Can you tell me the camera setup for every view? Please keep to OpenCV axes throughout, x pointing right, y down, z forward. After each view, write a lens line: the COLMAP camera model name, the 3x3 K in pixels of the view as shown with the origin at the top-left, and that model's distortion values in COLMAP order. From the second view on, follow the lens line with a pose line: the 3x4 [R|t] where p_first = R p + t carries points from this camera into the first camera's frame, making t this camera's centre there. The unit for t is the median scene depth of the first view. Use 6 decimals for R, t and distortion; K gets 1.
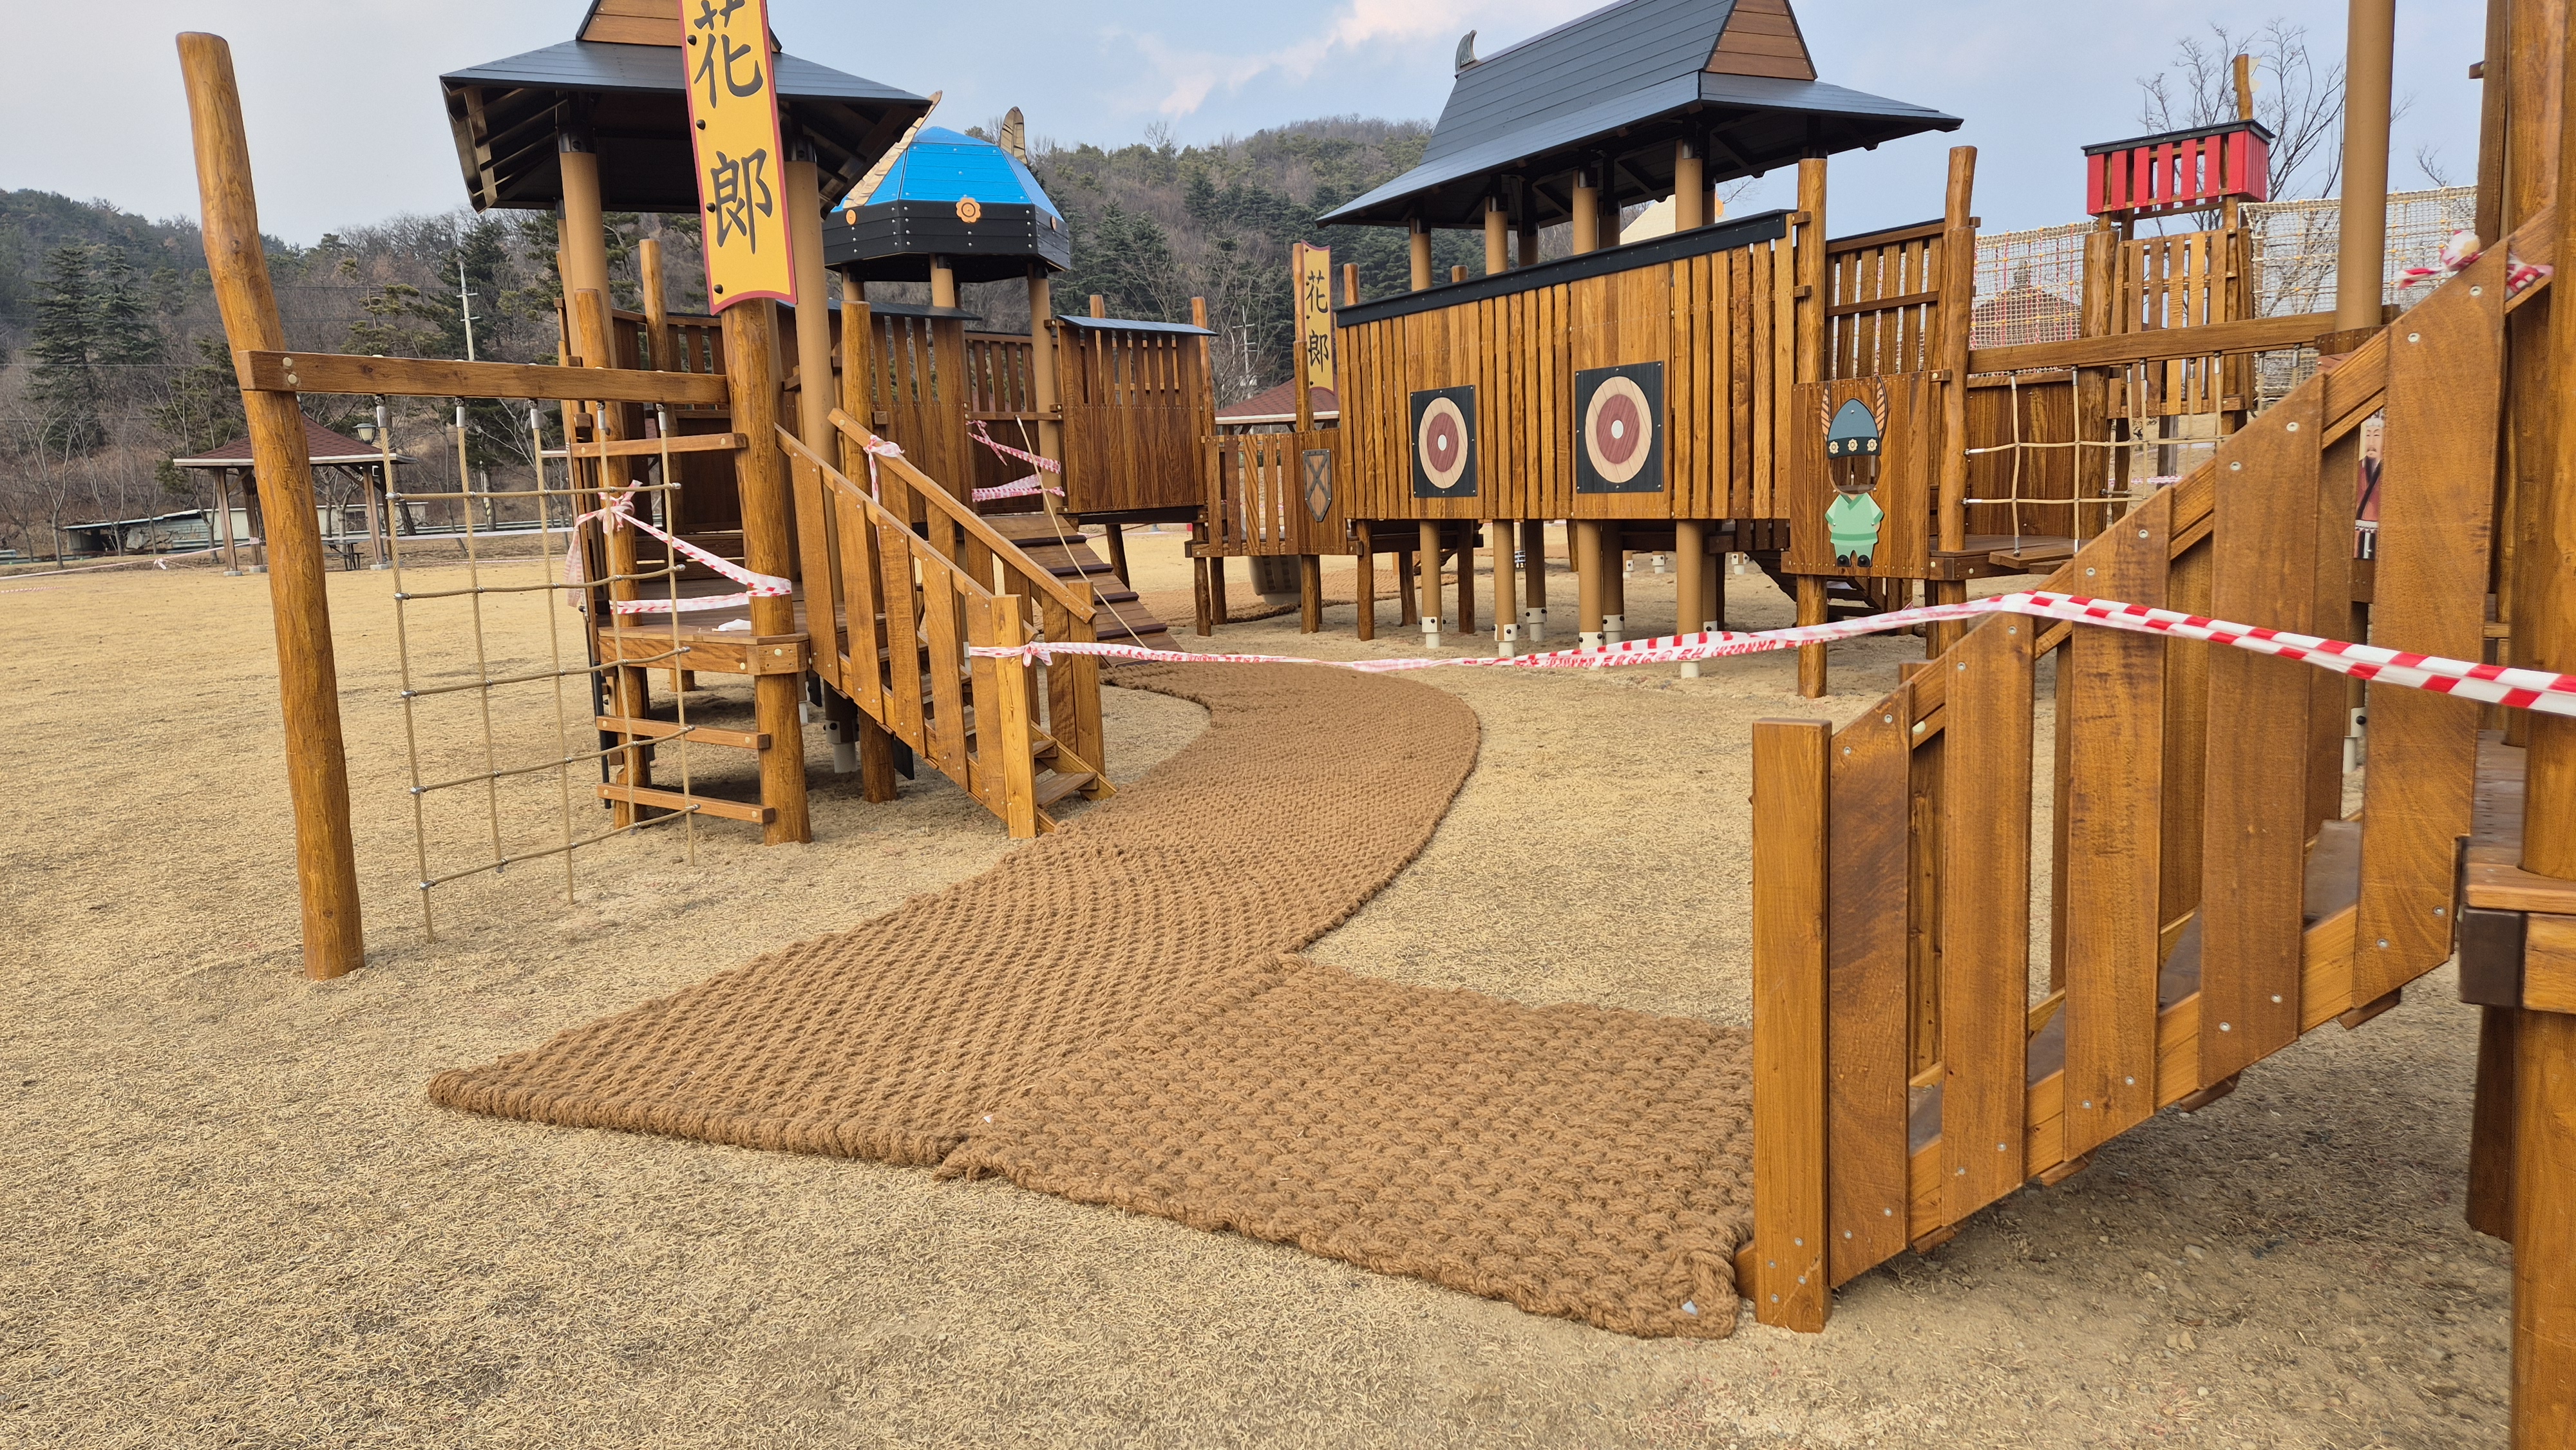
lens RADIAL K [[1706.6, 0, 1288.0], [0, 1706.6, 725.0], [0, 0, 1]] dist [0.092531, -0.082197]
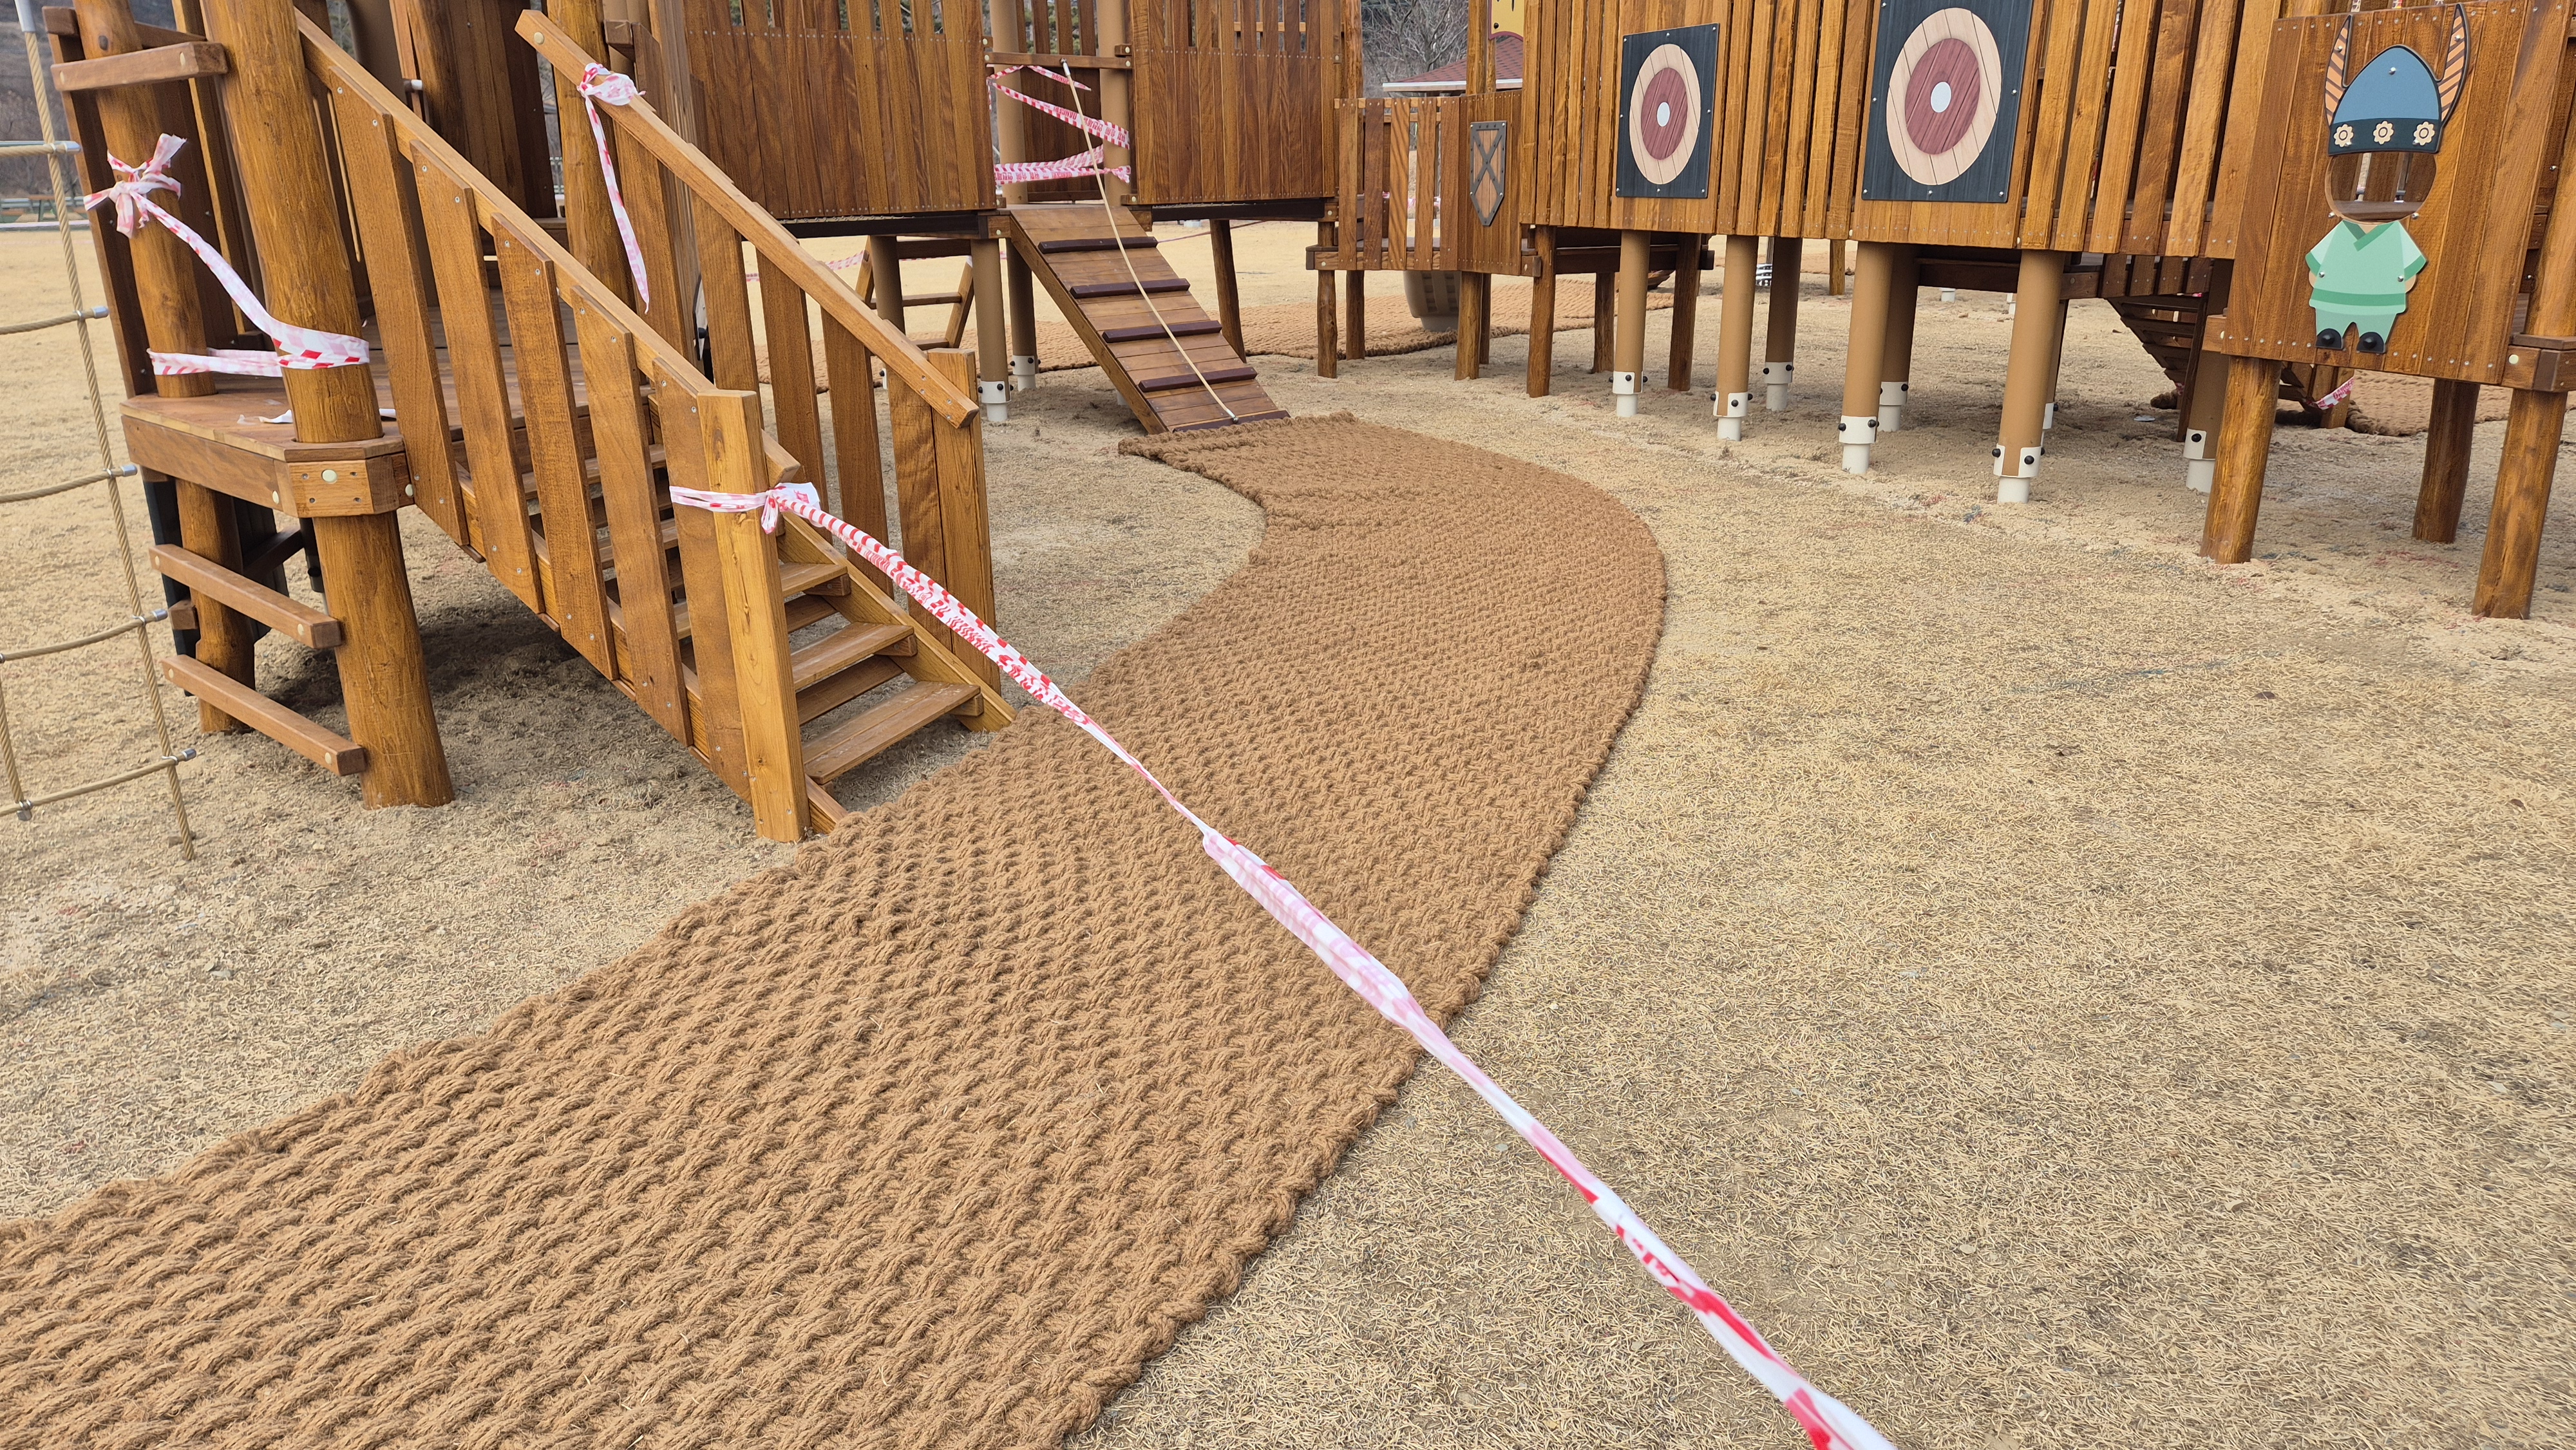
lens RADIAL K [[1706.6, 0, 1288.0], [0, 1706.6, 725.0], [0, 0, 1]] dist [0.092531, -0.082197]
pose [[0.991247, 0.068186, -0.113047, 0.036783], [-0.047258, 0.982819, 0.178422, -0.042214], [0.123271, -0.171518, 0.977439, 0.268984]]
